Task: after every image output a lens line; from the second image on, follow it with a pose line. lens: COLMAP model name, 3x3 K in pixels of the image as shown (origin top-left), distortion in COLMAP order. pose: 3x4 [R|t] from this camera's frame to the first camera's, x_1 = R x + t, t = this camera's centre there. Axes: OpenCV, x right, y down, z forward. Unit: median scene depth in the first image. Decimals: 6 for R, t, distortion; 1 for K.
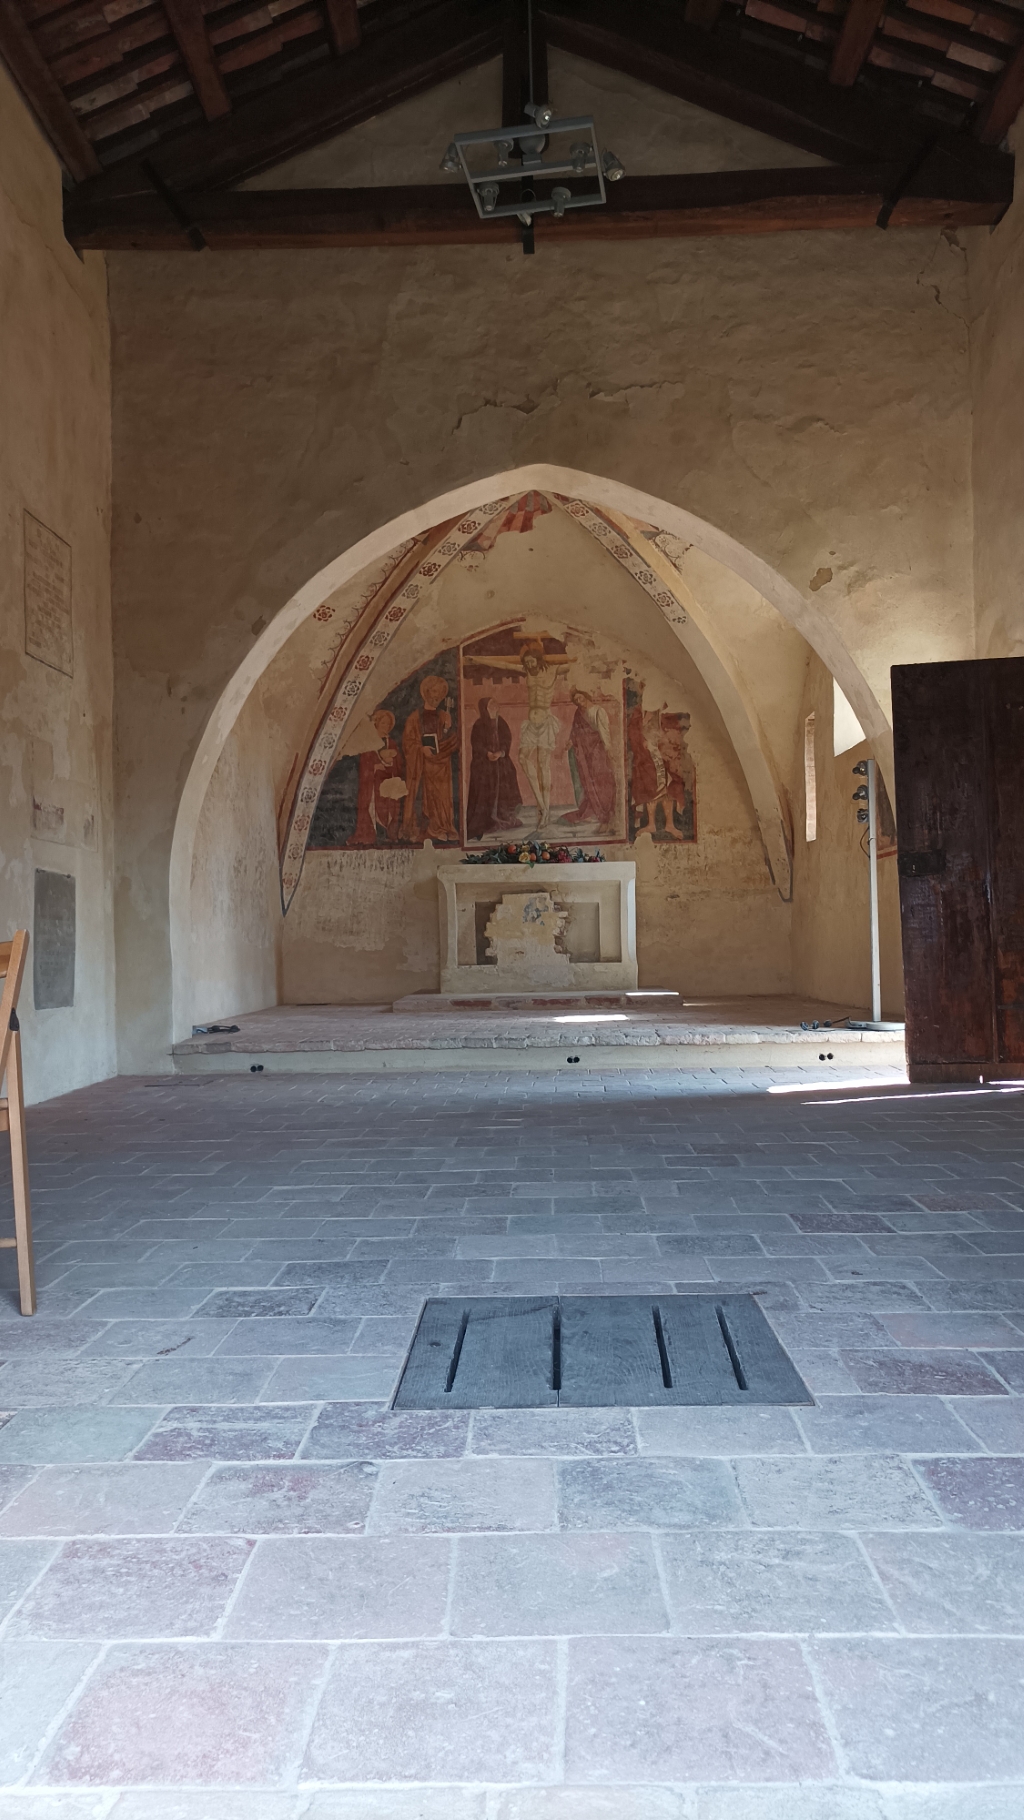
lens RADIAL K [[1283.4, 0, 512.0], [0, 1283.4, 910.0], [0, 0, 1]] dist [-0.001393, -0.007246]
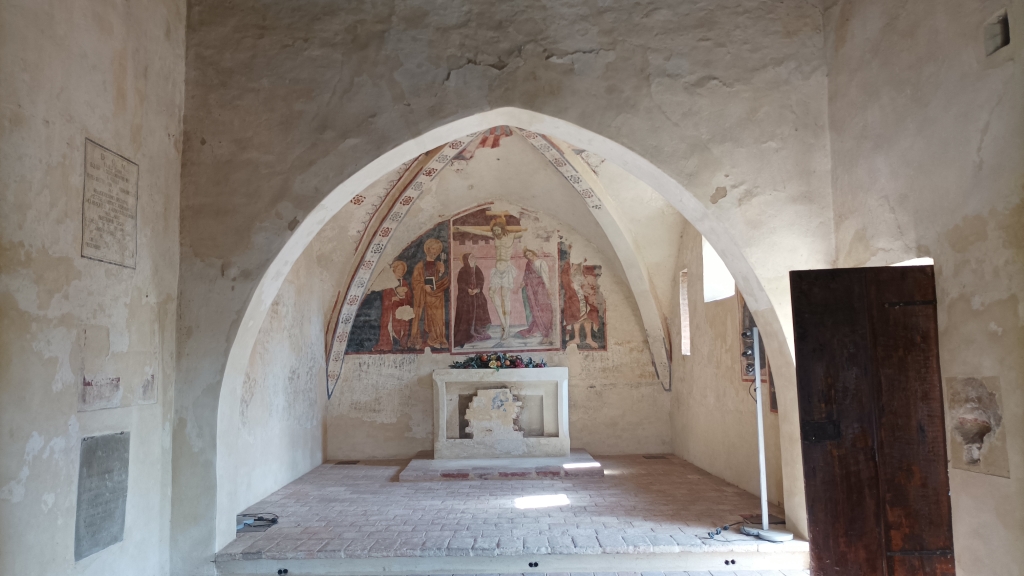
lens RADIAL K [[722.1, 0, 512.0], [0, 722.1, 288.0], [0, 0, 1]] dist [-0.001393, -0.007246]
pose [[0.999103, 0.006568, 0.041844, -0.005037], [-0.003256, 0.996890, -0.078738, -0.099145], [-0.042231, 0.078532, 0.996017, 0.262375]]
